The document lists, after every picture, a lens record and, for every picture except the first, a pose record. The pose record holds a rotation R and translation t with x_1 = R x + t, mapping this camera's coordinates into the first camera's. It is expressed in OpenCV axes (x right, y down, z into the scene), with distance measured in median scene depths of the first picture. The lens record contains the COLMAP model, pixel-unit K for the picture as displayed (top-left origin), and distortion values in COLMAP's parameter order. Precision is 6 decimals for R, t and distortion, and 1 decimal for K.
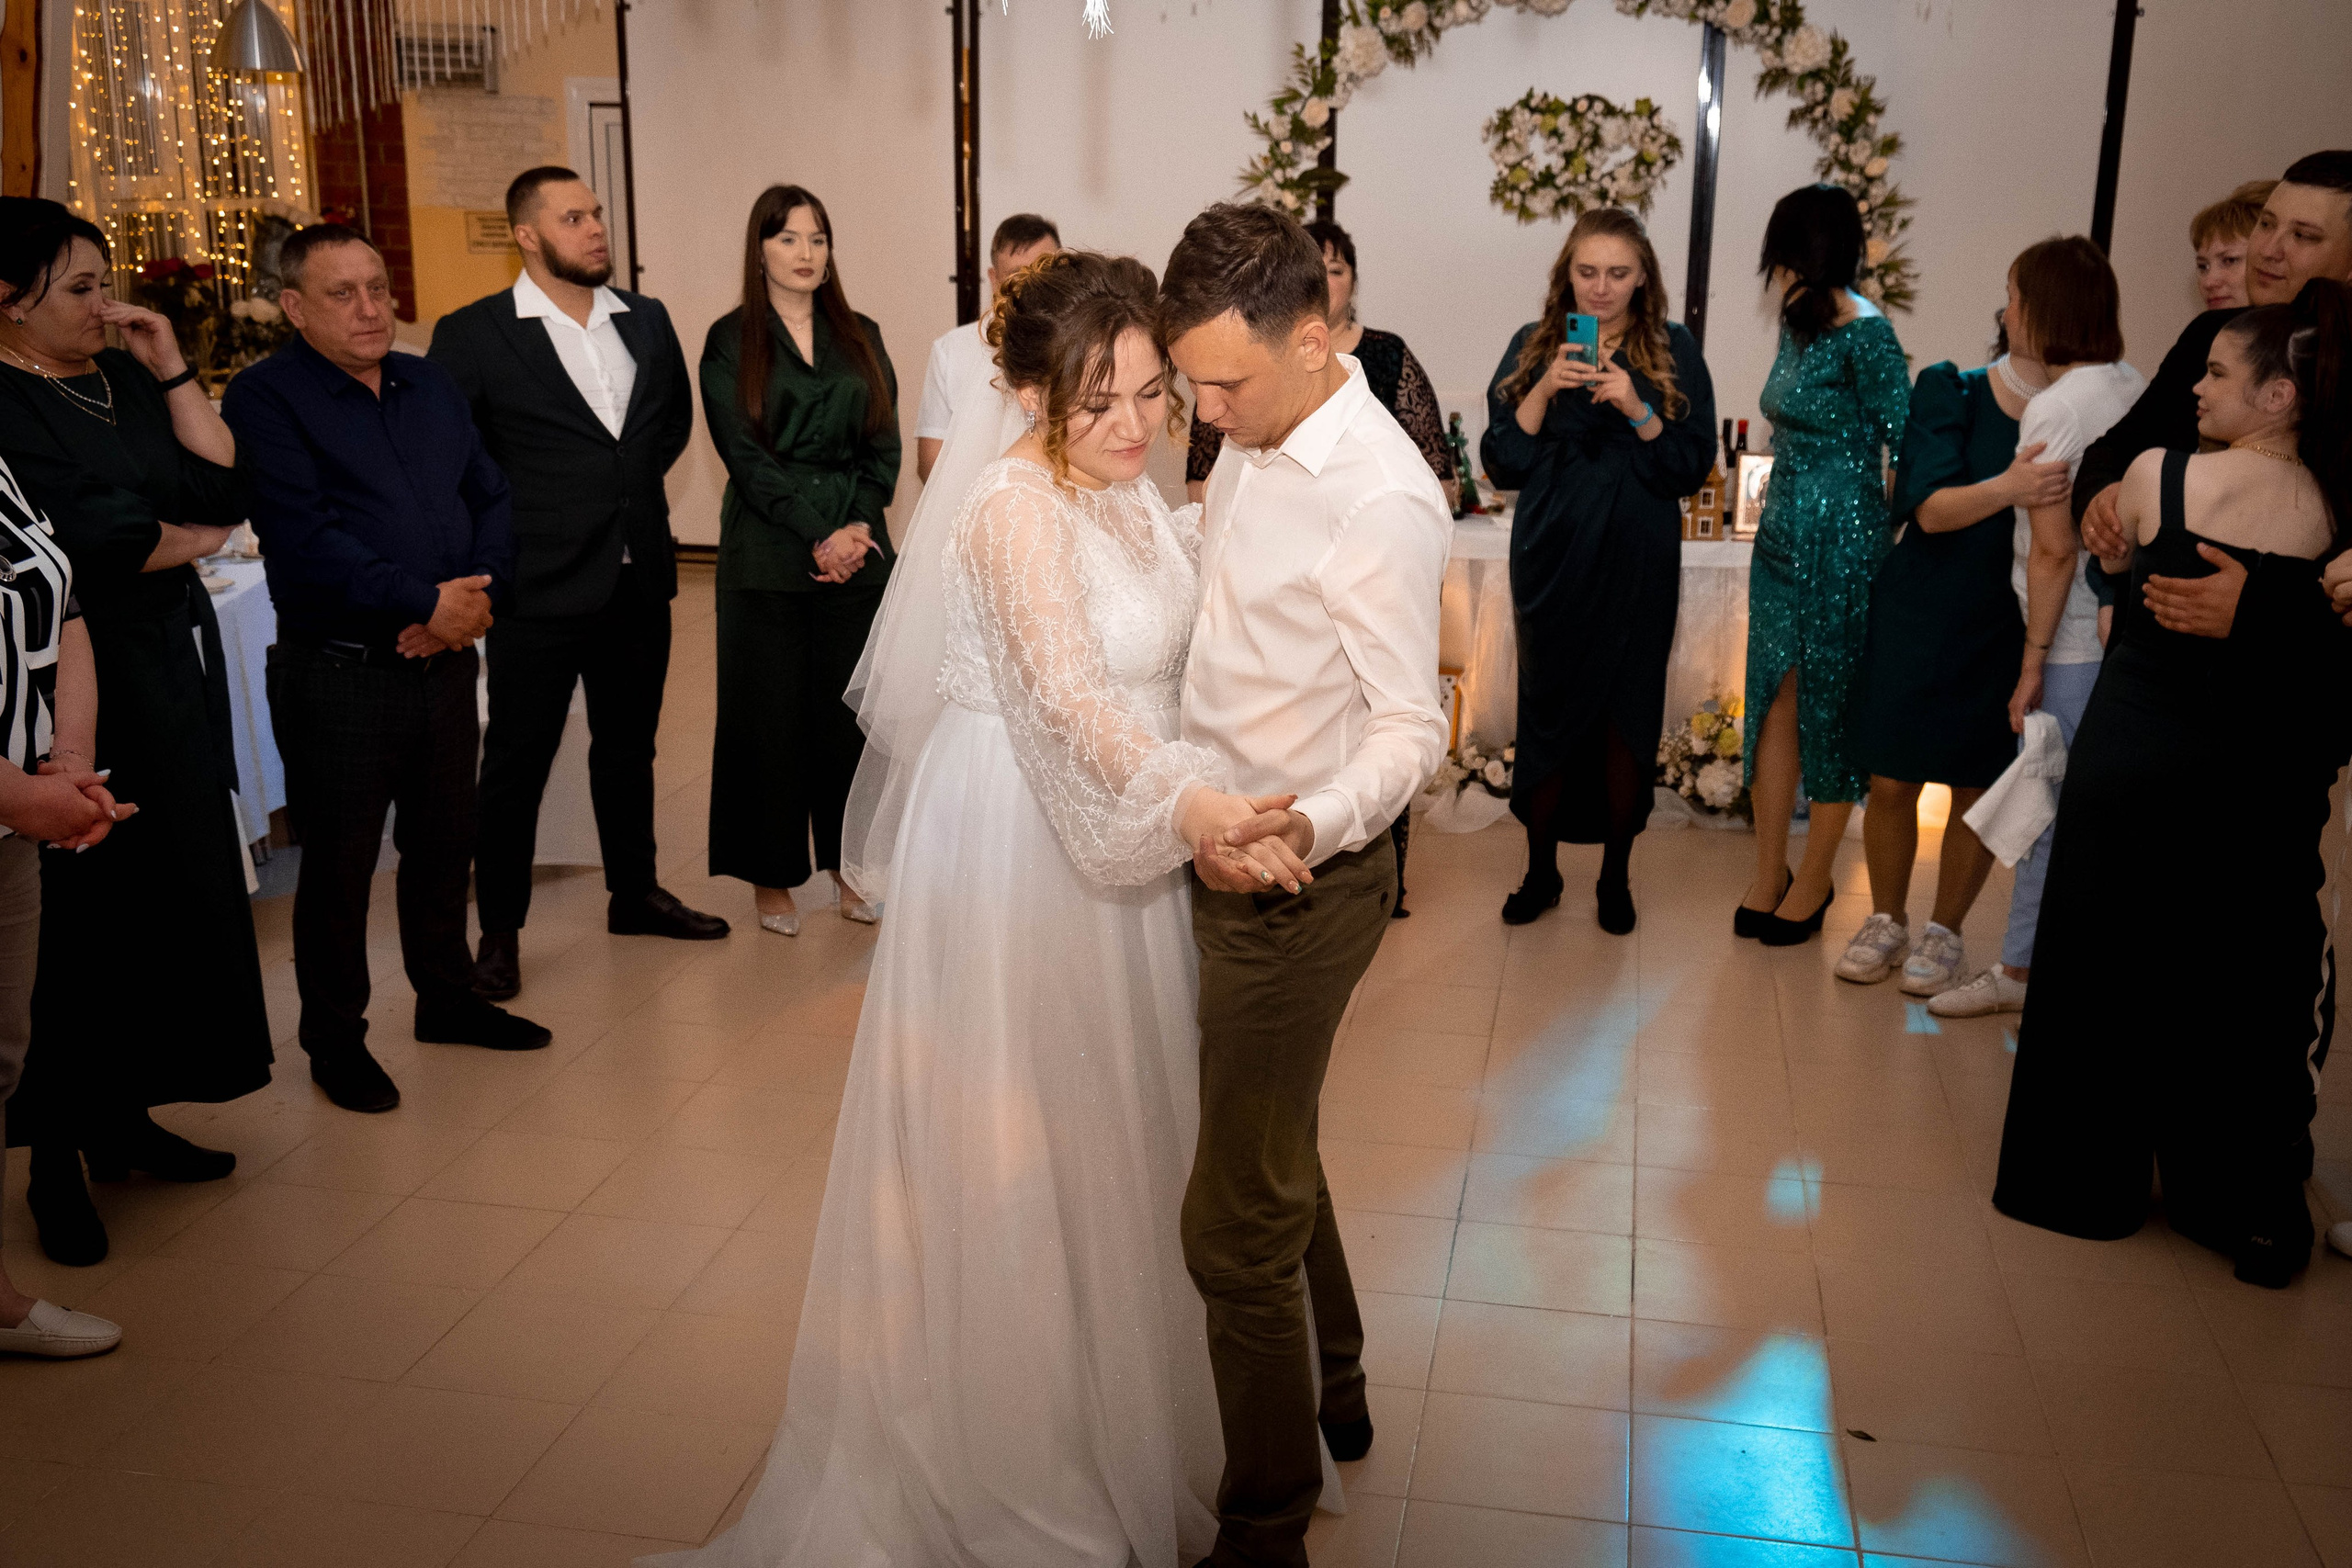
lens RADIAL K [[2455.7, 0, 1189.5], [0, 2455.7, 818.8], [0, 0, 1]] dist [0.017650, 0.000000]
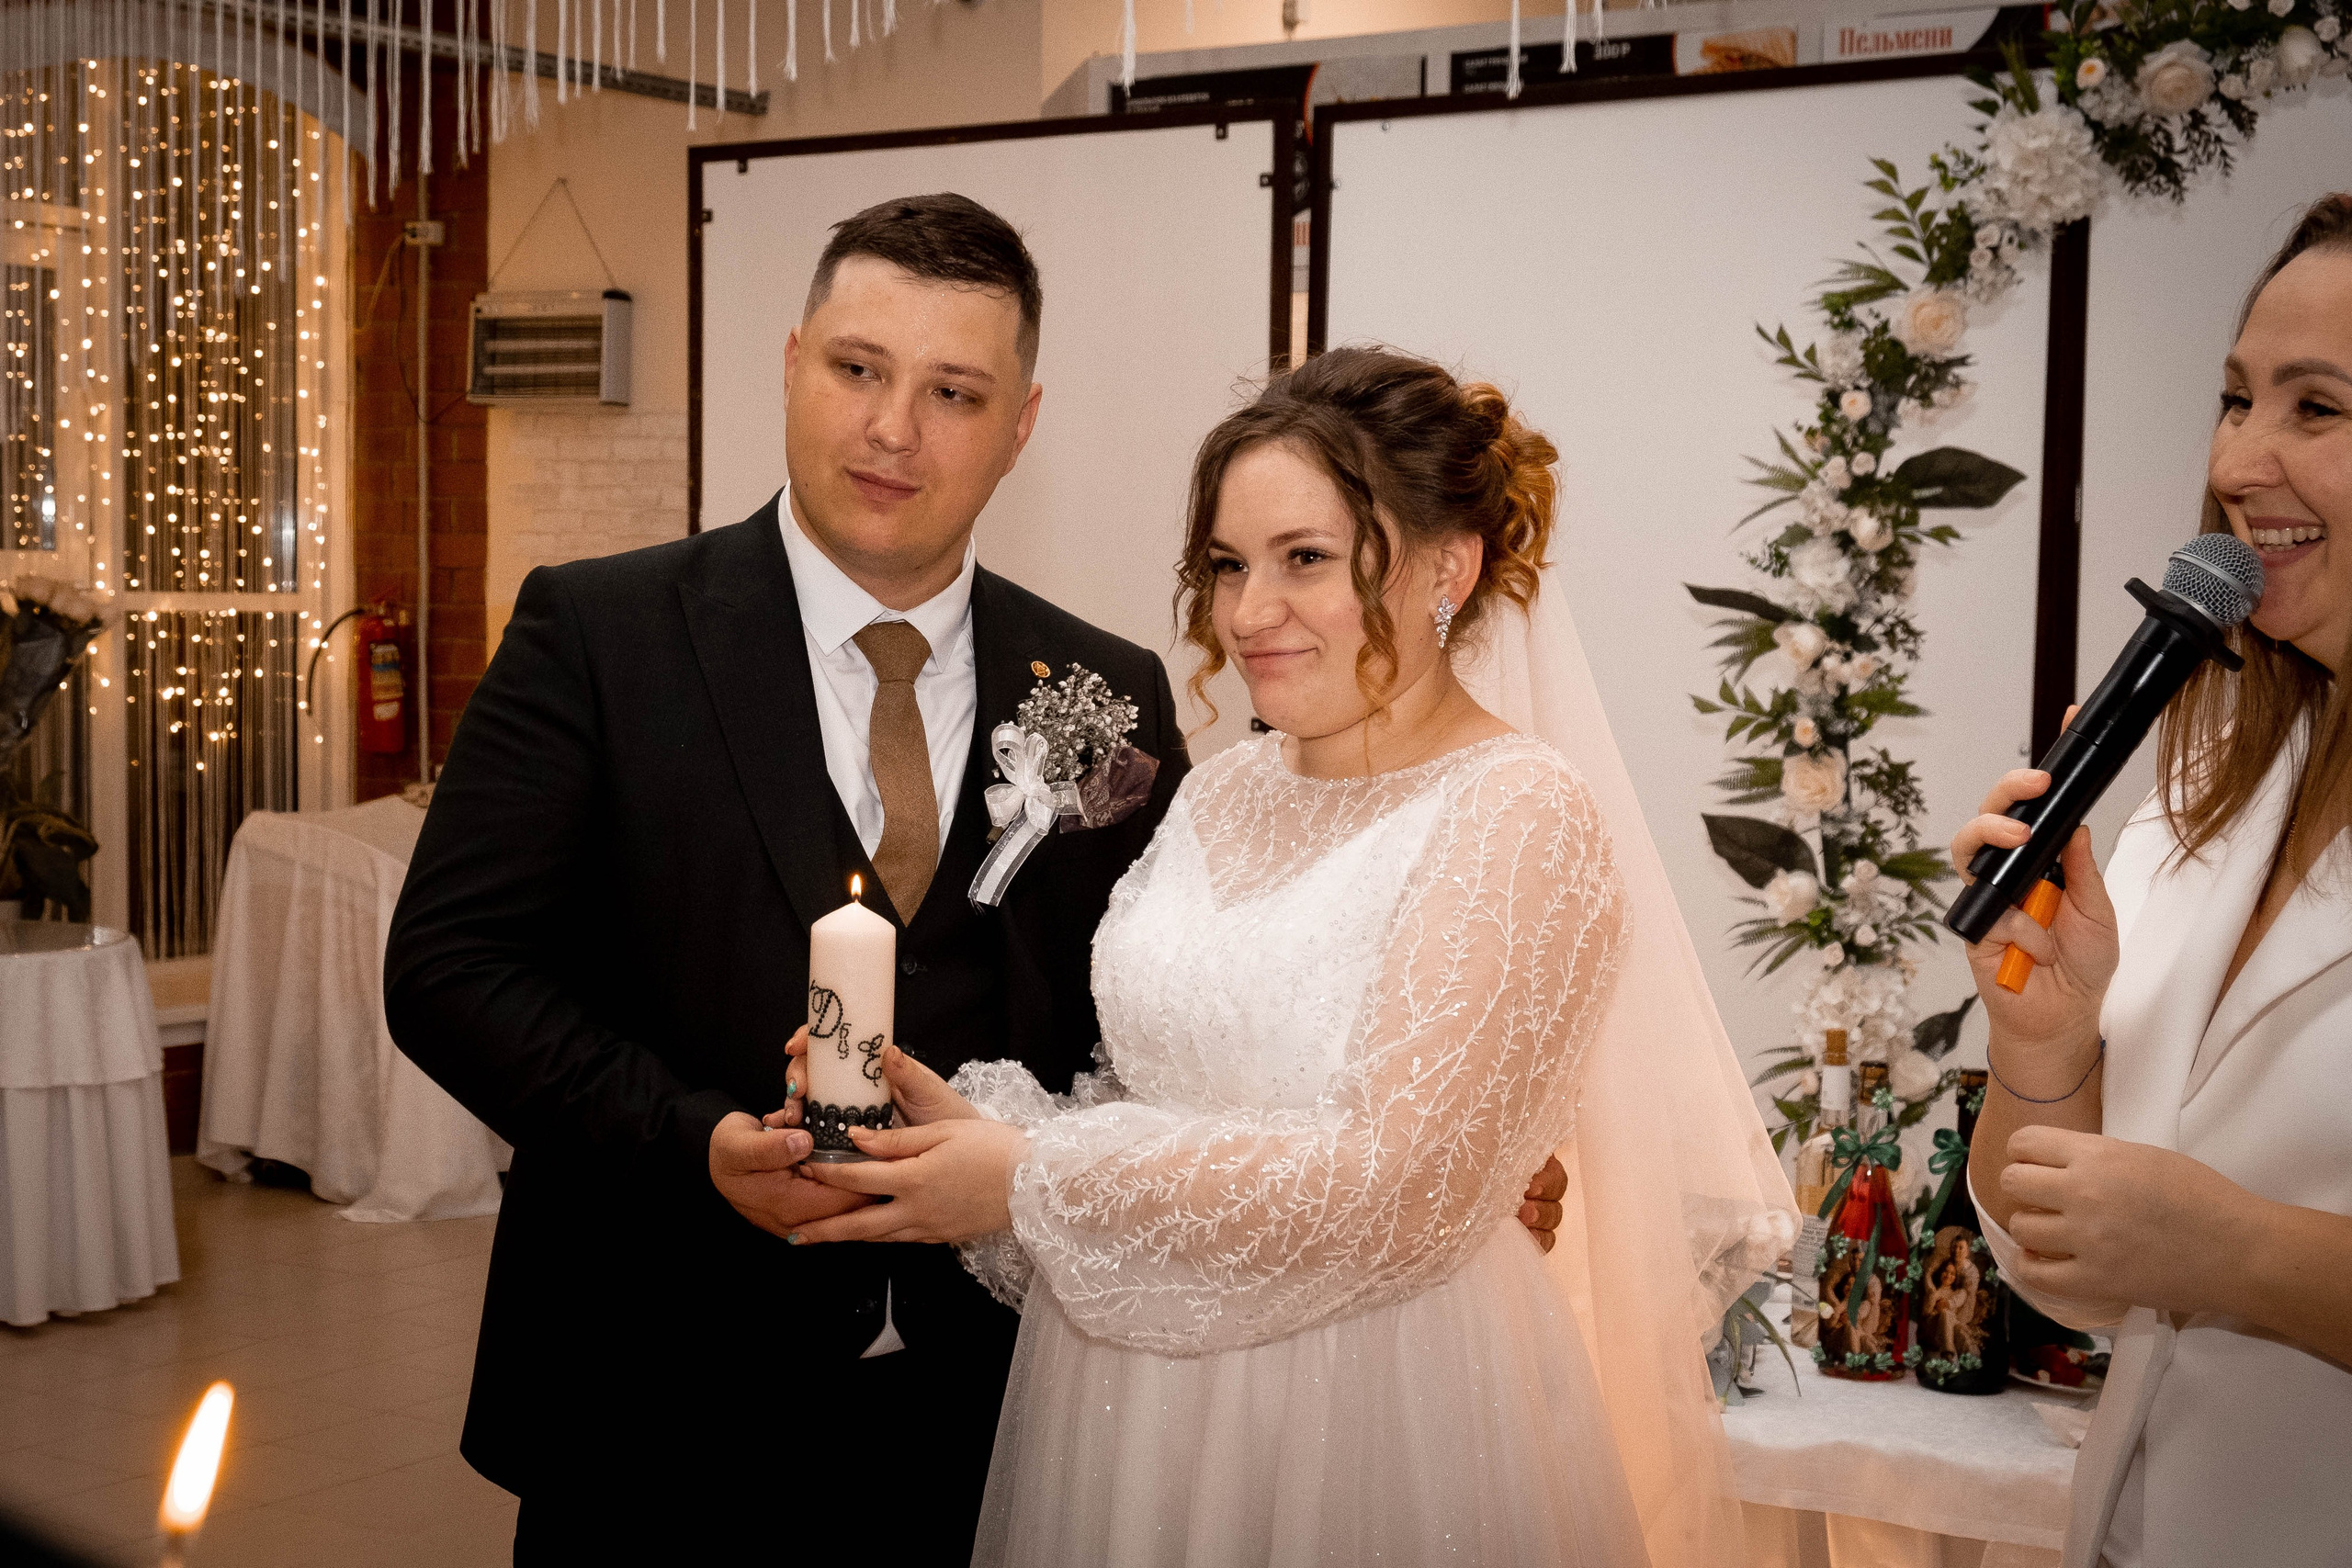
lens RADIAL K [[3466.3, 0, 927.3], [0, 3466.3, 905.8], [0, 0, 1]] dist [-0.041555, 0.000000]
pose [[0.909191, 0.030549, -0.415258, 0.143620], [-0.106436, 0.981223, -0.160852, -0.082029], [0.402546, 0.190444, 0.895370, 0.442101]]
